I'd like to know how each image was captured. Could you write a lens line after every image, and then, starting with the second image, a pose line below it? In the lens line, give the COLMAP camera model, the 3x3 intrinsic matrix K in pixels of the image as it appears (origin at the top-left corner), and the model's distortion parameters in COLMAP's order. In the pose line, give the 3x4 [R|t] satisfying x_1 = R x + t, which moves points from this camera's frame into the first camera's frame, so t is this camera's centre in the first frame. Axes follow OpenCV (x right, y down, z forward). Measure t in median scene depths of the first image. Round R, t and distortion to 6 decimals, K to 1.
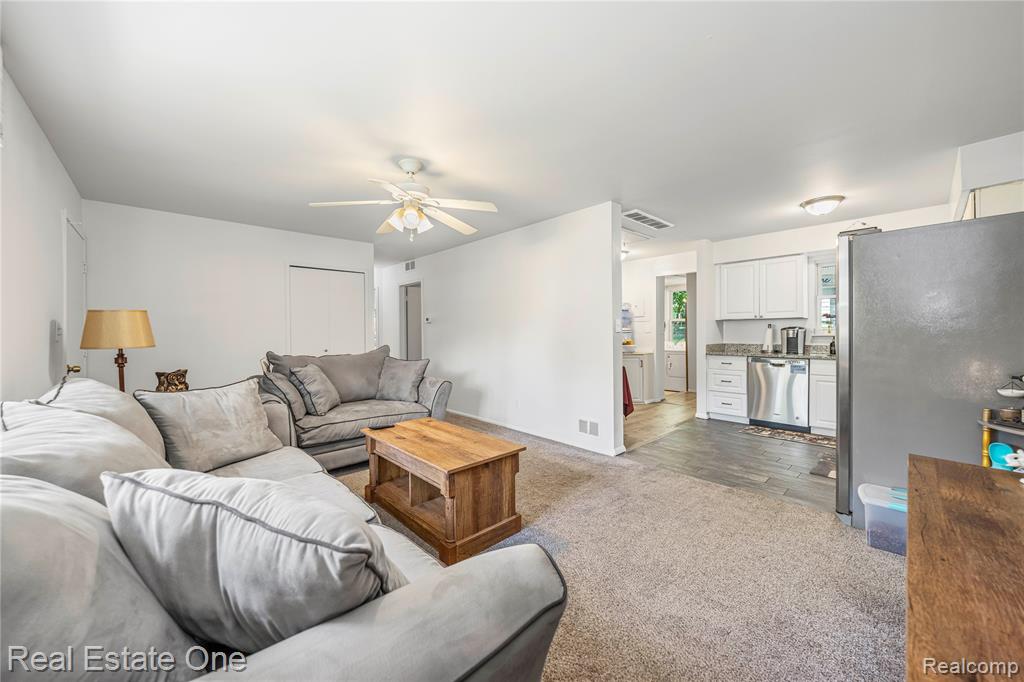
lens RADIAL K [[385.4, 0, 509.9], [0, 385.4, 337.8], [0, 0, 1]] dist [0.000912, 0.000045]
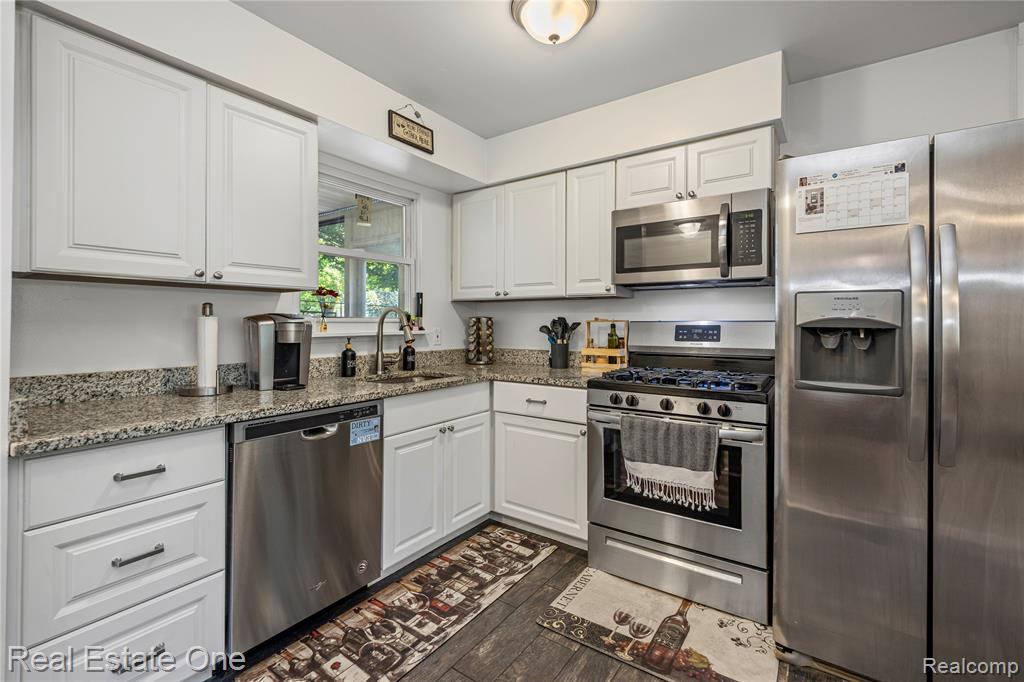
lens RADIAL K [[446.6, 0, 512.2], [0, 446.6, 324.1], [0, 0, 1]] dist [0.001588, 0.000365]
pose [[-0.210799, 0.005432, 0.977514, 0.207537], [0.008912, 0.999954, -0.003634, -0.011046], [-0.977489, 0.007946, -0.210837, 0.644123]]
